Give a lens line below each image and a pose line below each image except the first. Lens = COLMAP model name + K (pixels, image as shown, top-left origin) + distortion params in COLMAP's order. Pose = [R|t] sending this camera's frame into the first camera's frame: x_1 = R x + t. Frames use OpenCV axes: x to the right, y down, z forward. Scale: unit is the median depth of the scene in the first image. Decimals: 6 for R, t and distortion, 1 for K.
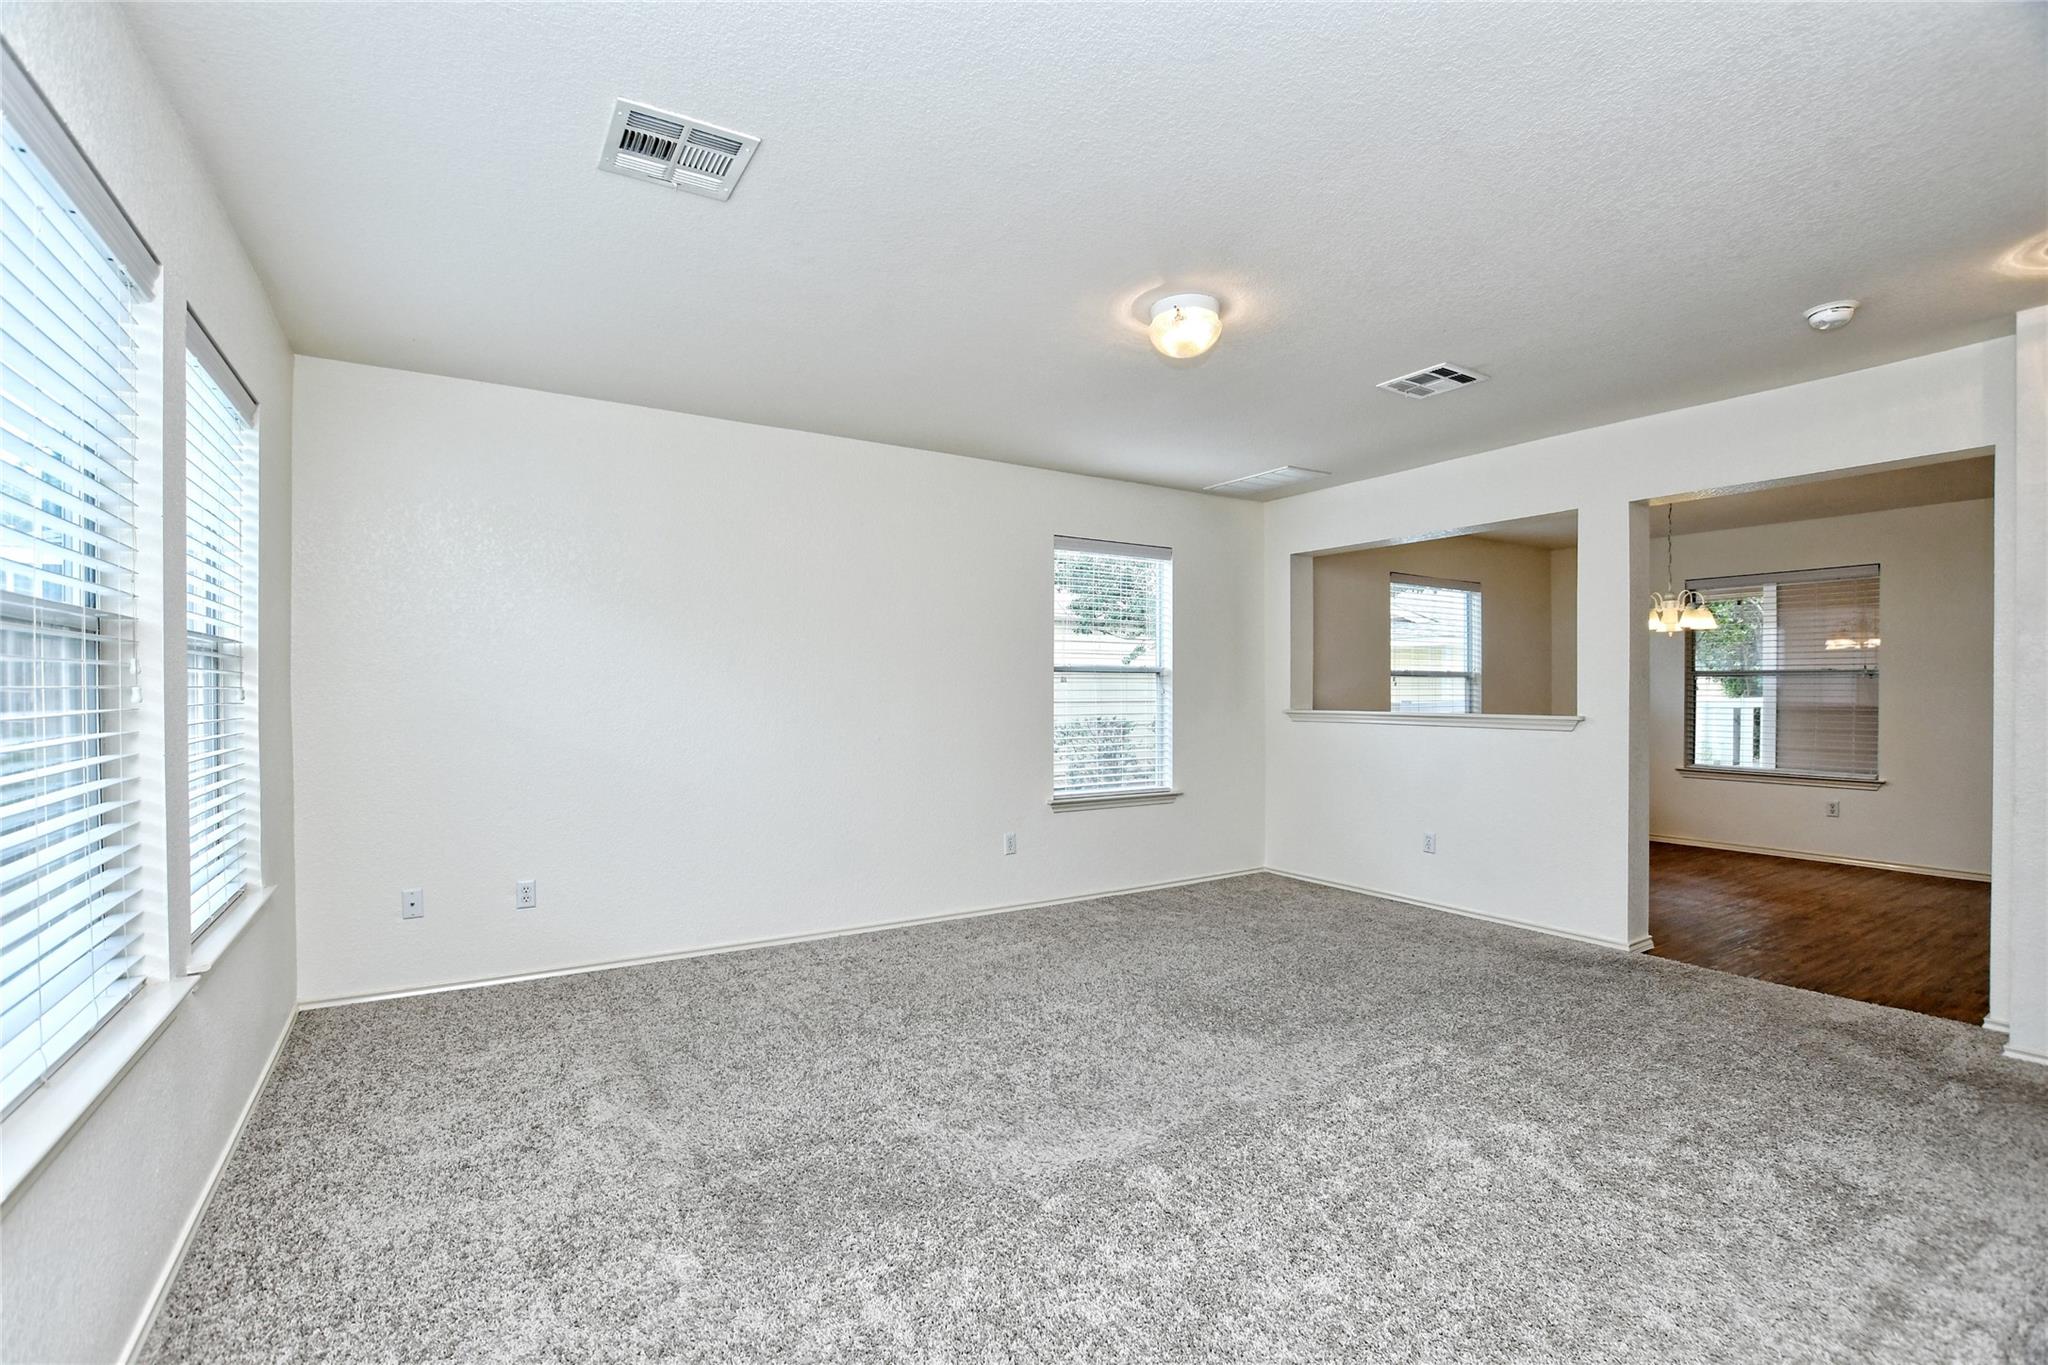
lens RADIAL K [[912.8, 0, 1027.4], [0, 912.8, 703.9], [0, 0, 1]] dist [-0.023682, 0.000570]
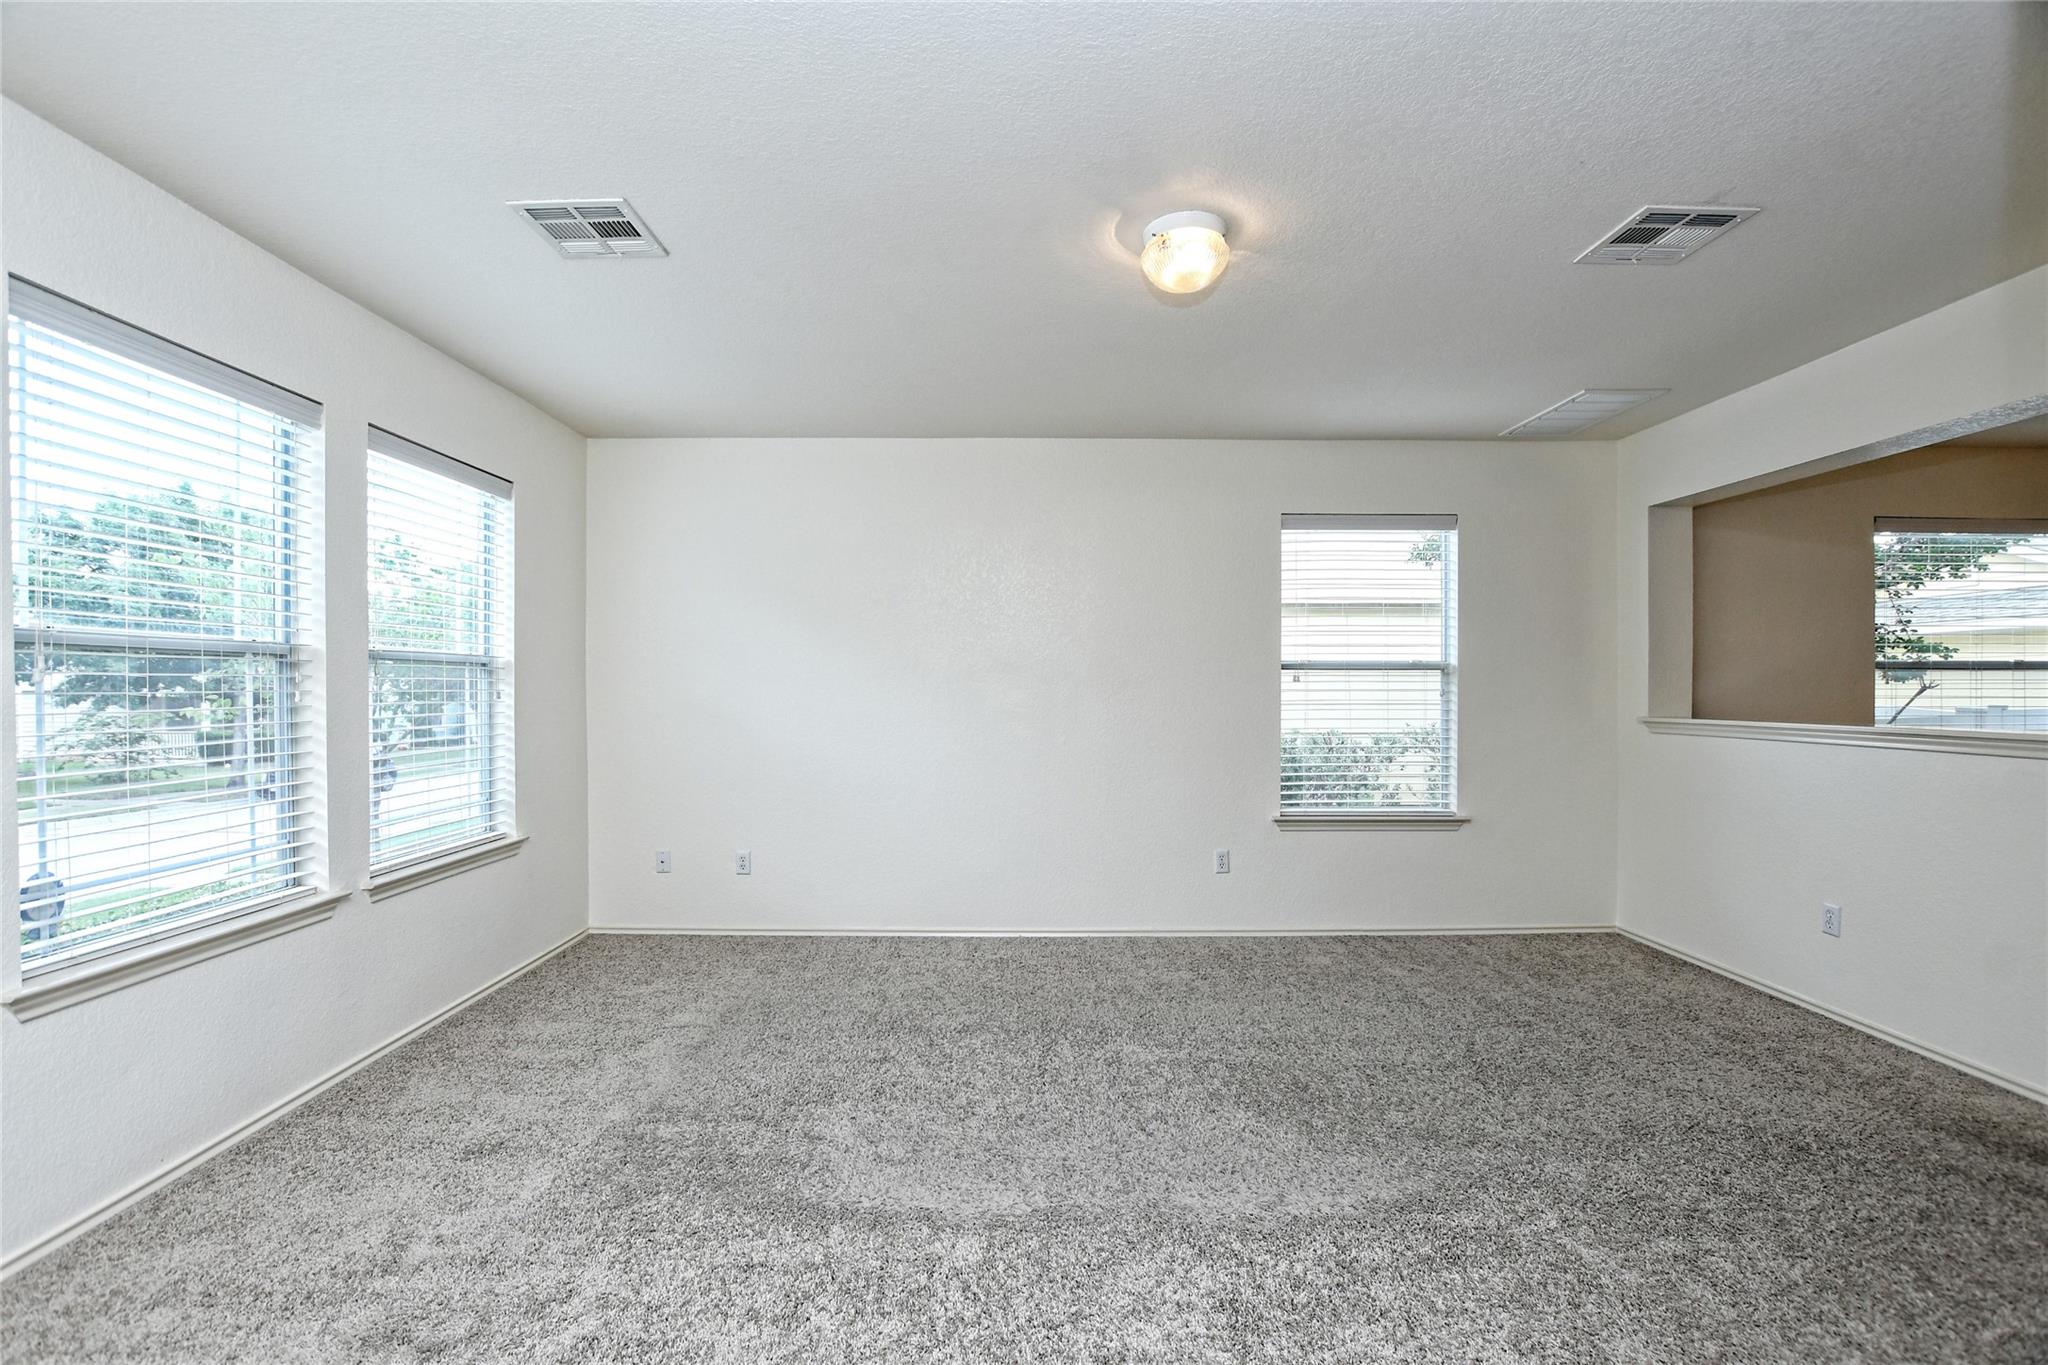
lens RADIAL K [[913.5, 0, 1008.3], [0, 913.5, 696.3], [0, 0, 1]] dist [-0.024584, 0.000902]
pose [[0.846308, 0.001191, -0.532692, 0.381855], [-0.006385, 0.999948, -0.007908, -0.001689], [0.532655, 0.010094, 0.846272, 0.169390]]
